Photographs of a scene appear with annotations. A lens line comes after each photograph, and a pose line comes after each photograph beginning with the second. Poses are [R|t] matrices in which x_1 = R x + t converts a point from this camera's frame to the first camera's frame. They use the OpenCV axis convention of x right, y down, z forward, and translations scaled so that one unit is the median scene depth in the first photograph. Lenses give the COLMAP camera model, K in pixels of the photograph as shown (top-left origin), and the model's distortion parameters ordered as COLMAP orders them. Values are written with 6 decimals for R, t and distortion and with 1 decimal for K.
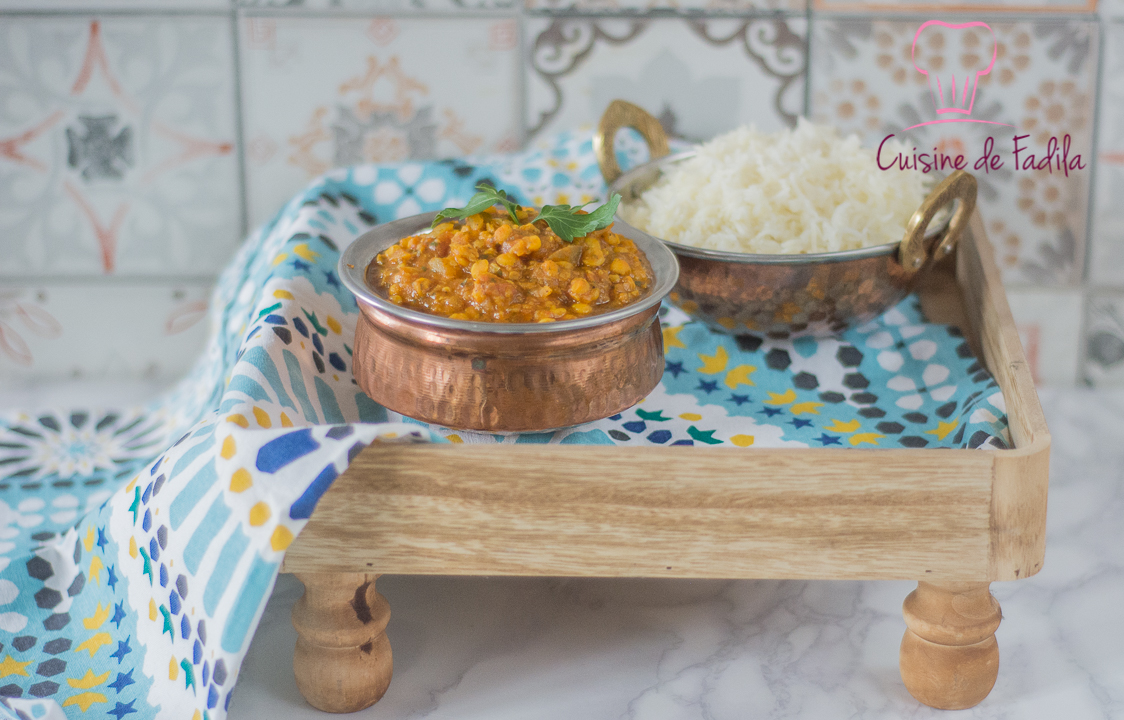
lens RADIAL K [[2788.6, 0, 562.0], [0, 2788.6, 360.0], [0, 0, 1]] dist [-0.037513, 0.023779]
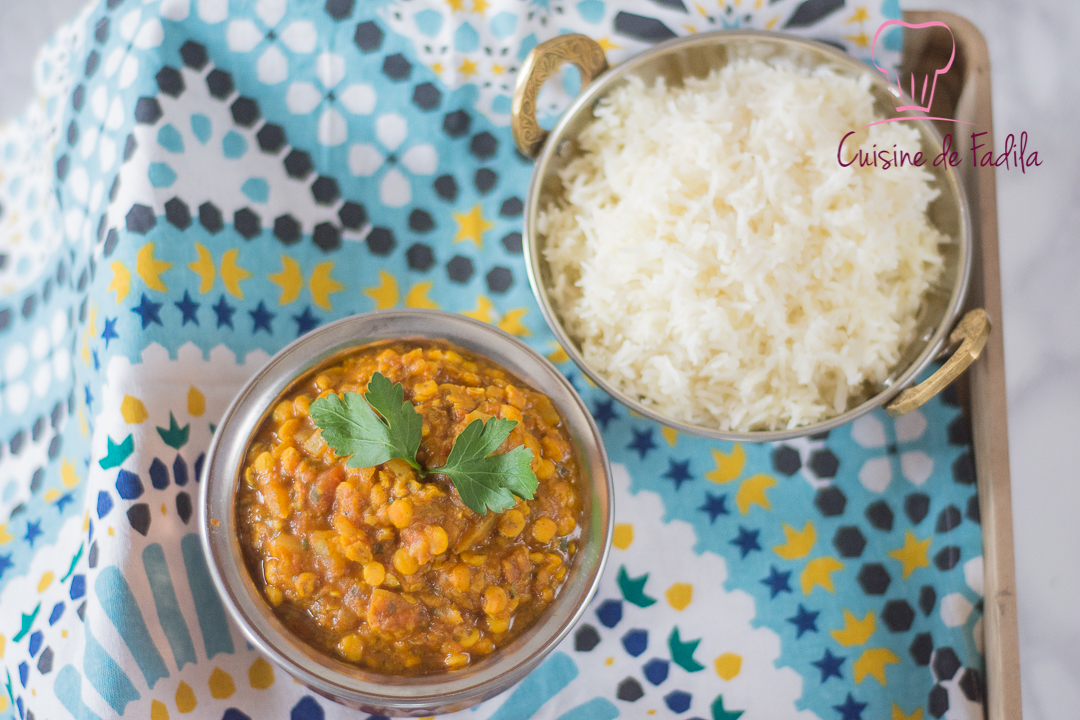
lens RADIAL K [[2487.6, 0, 517.0], [0, 2487.6, 360.6], [0, 0, 1]] dist [-0.052490, -0.277853]
pose [[0.999672, -0.009828, 0.023636, -0.003943], [-0.011218, 0.661781, 0.749613, -0.618295], [-0.023009, -0.749632, 0.661454, 0.553886]]
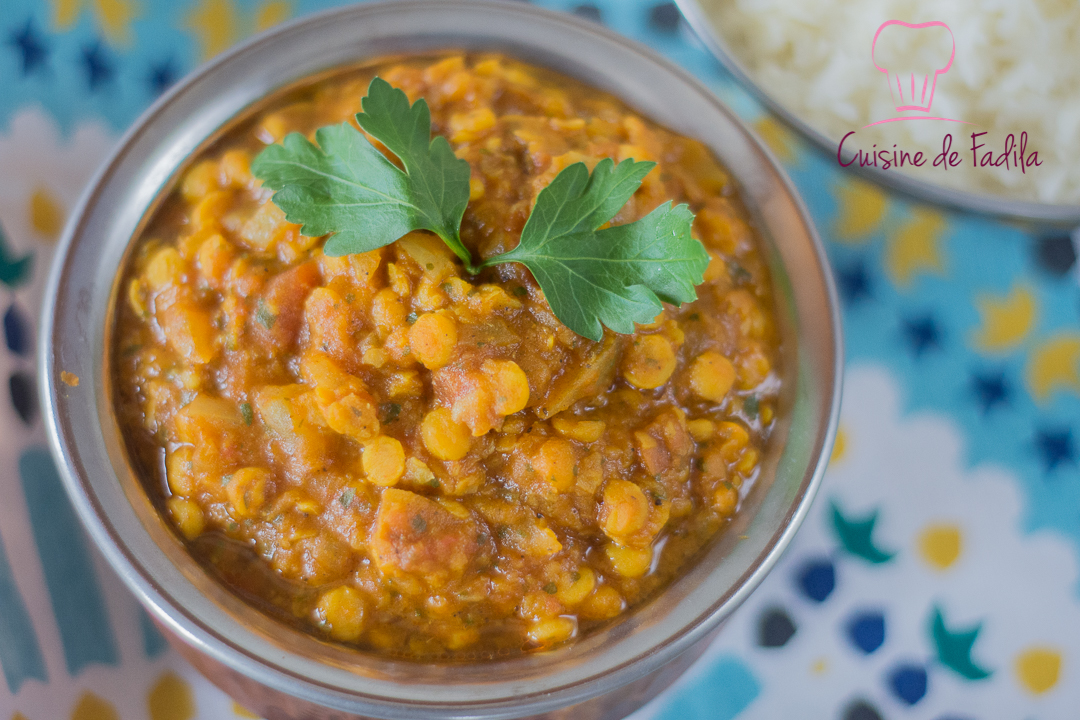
lens RADIAL K [[2609.5, 0, 540.0], [0, 2609.5, 360.0], [0, 0, 1]] dist [-0.026287, -0.317992]
pose [[0.998542, -0.035435, 0.040733, -0.021221], [-0.001821, 0.731937, 0.681370, -0.305158], [-0.053958, -0.680450, 0.730805, 0.716454]]
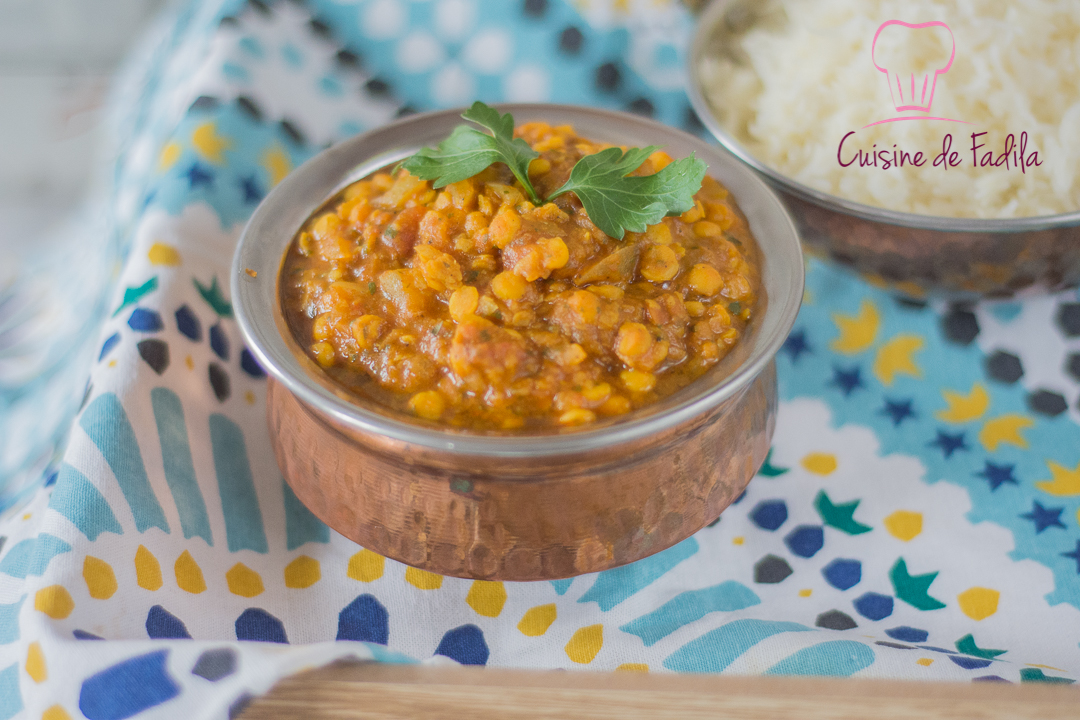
lens RADIAL K [[2609.5, 0, 540.0], [0, 2609.5, 360.0], [0, 0, 1]] dist [-0.026287, -0.317992]
pose [[0.998610, 0.000416, -0.052713, 0.015201], [0.014755, 0.957791, 0.287087, -0.176161], [0.050608, -0.287466, 0.956453, 0.468162]]
